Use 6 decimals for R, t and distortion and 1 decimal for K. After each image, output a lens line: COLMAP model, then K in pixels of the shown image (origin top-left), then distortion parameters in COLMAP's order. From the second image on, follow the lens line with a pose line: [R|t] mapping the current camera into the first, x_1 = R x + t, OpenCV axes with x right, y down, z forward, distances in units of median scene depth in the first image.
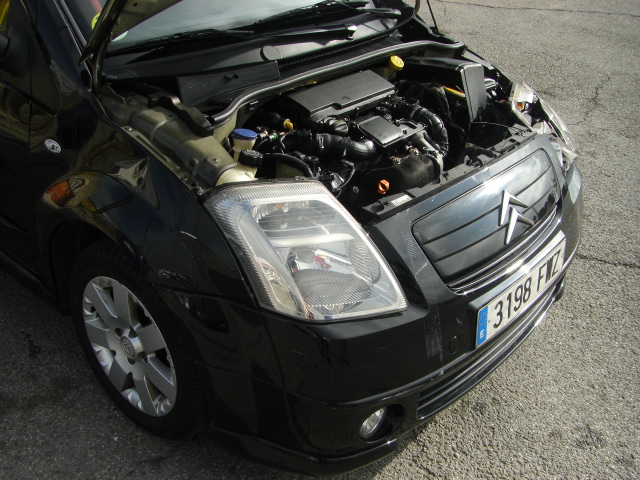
lens RADIAL K [[716.9, 0, 307.3], [0, 716.9, 258.2], [0, 0, 1]] dist [-0.197597, 0.208947]
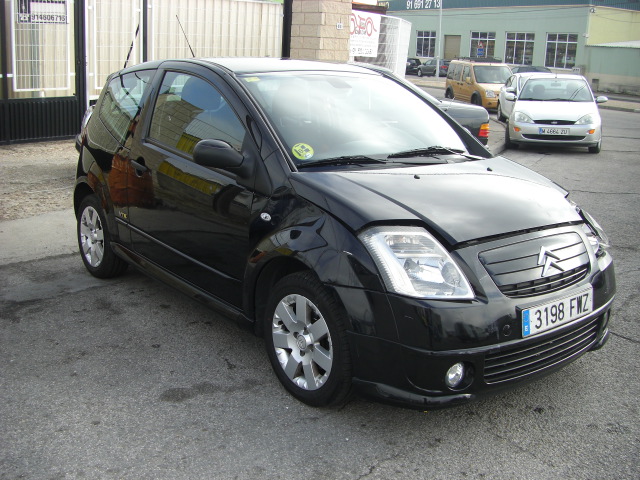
lens RADIAL K [[716.9, 0, 307.3], [0, 716.9, 258.2], [0, 0, 1]] dist [-0.197597, 0.208947]
pose [[0.982943, 0.014380, -0.183347, 0.047947], [-0.066089, 0.957964, -0.279171, 0.392161], [0.171626, 0.286527, 0.942575, -0.554803]]
